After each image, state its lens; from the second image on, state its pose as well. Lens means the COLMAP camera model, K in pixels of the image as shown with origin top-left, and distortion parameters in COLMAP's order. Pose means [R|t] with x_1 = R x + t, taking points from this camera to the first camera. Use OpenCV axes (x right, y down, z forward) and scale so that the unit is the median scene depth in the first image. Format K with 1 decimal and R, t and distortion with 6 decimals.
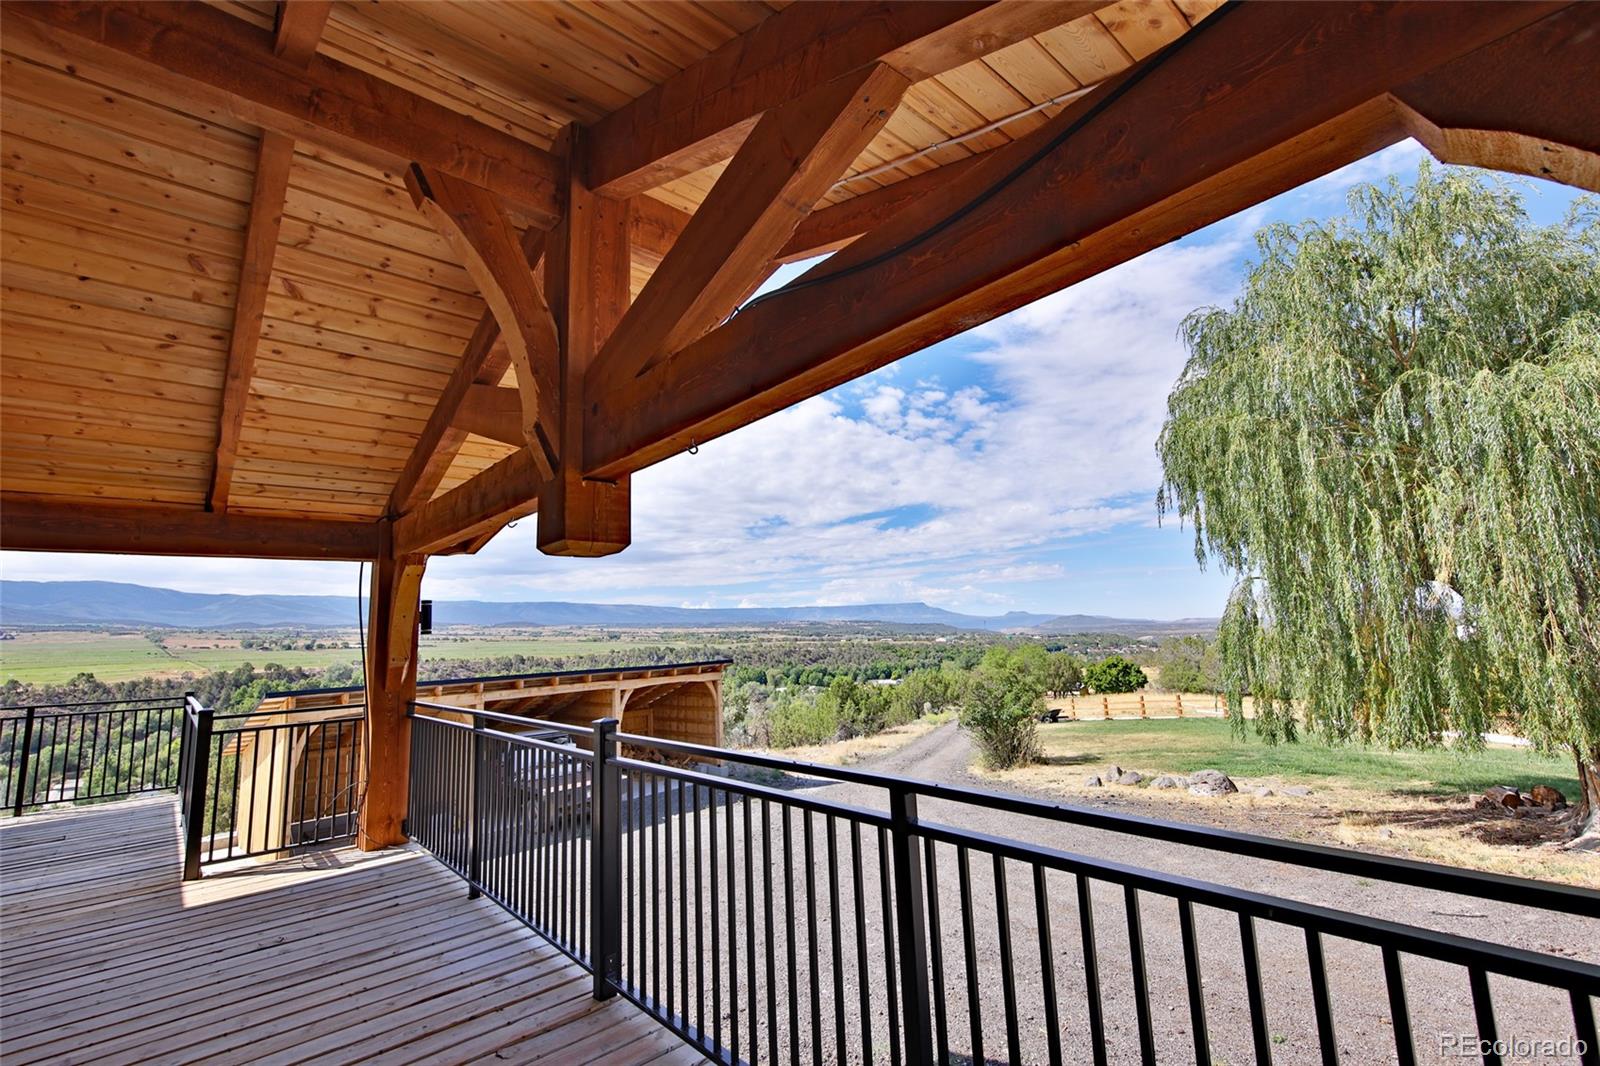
lens RADIAL K [[717.6, 0, 807.1], [0, 717.6, 532.2], [0, 0, 1]] dist [0.014096, -0.005982]
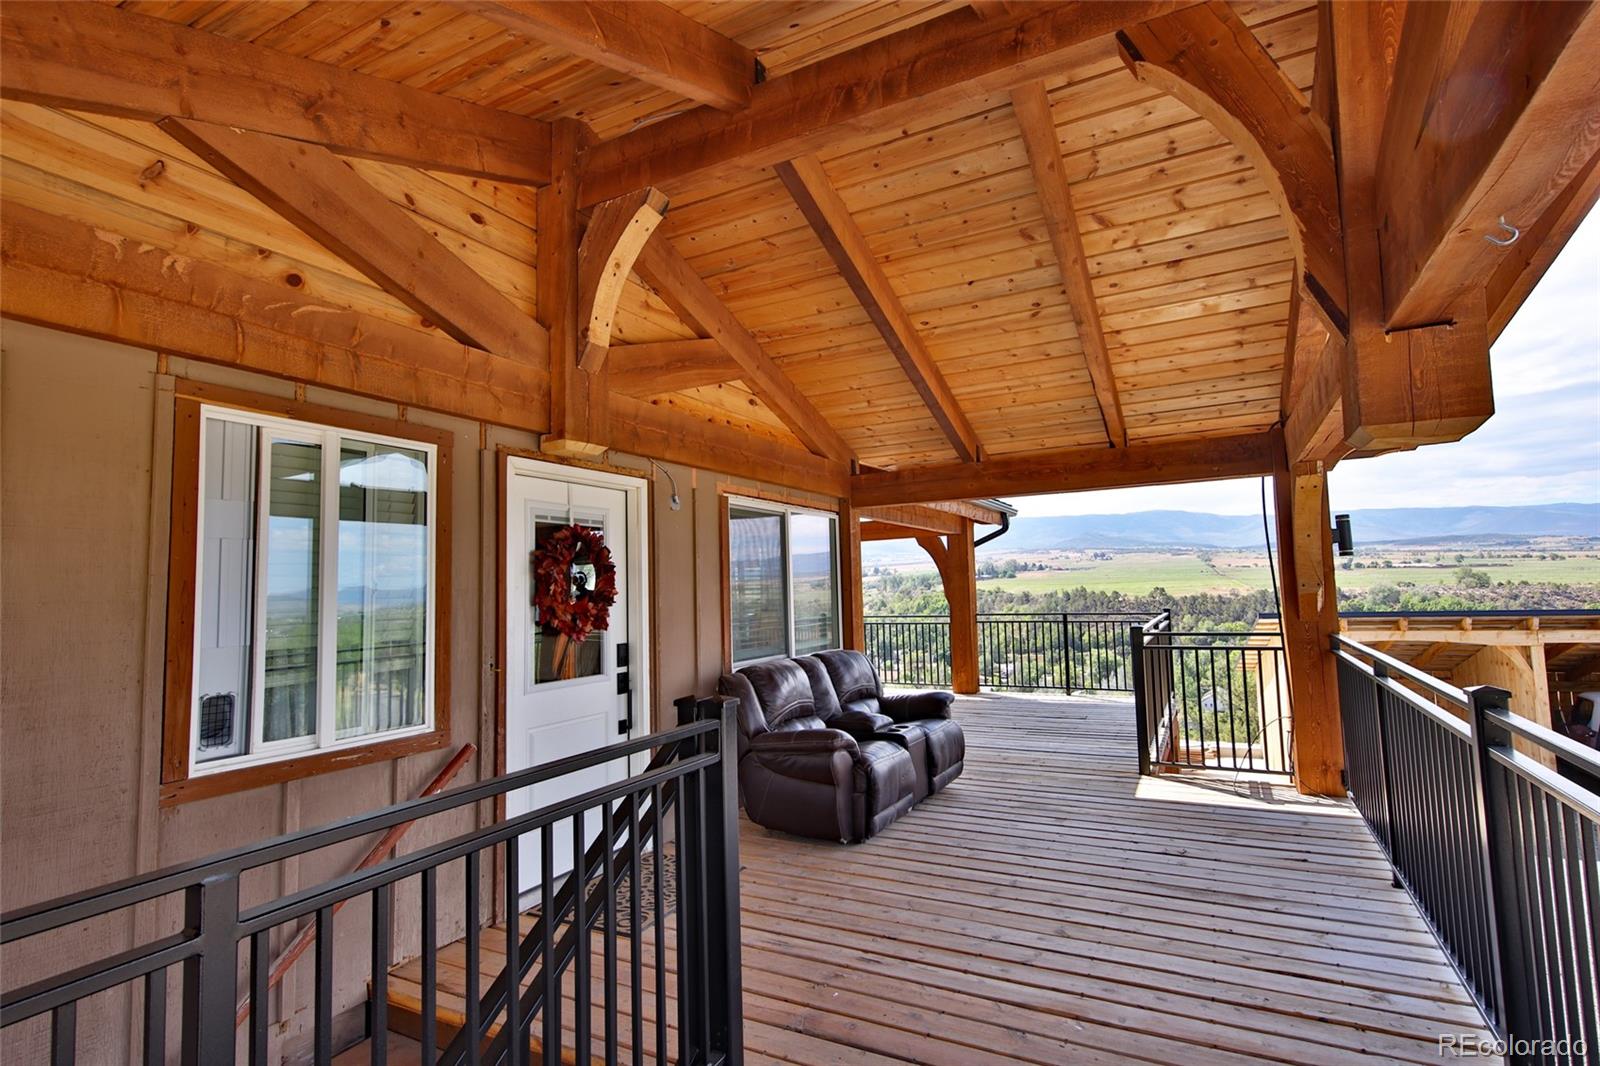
lens RADIAL K [[783.6, 0, 800.0], [0, 783.6, 533.0], [0, 0, 1]] dist [0.021875, -0.011241]
pose [[0.345162, -0.038592, -0.937749, 0.139463], [0.147454, 0.988976, 0.013574, 0.015936], [0.926888, -0.142960, 0.347047, 0.149034]]
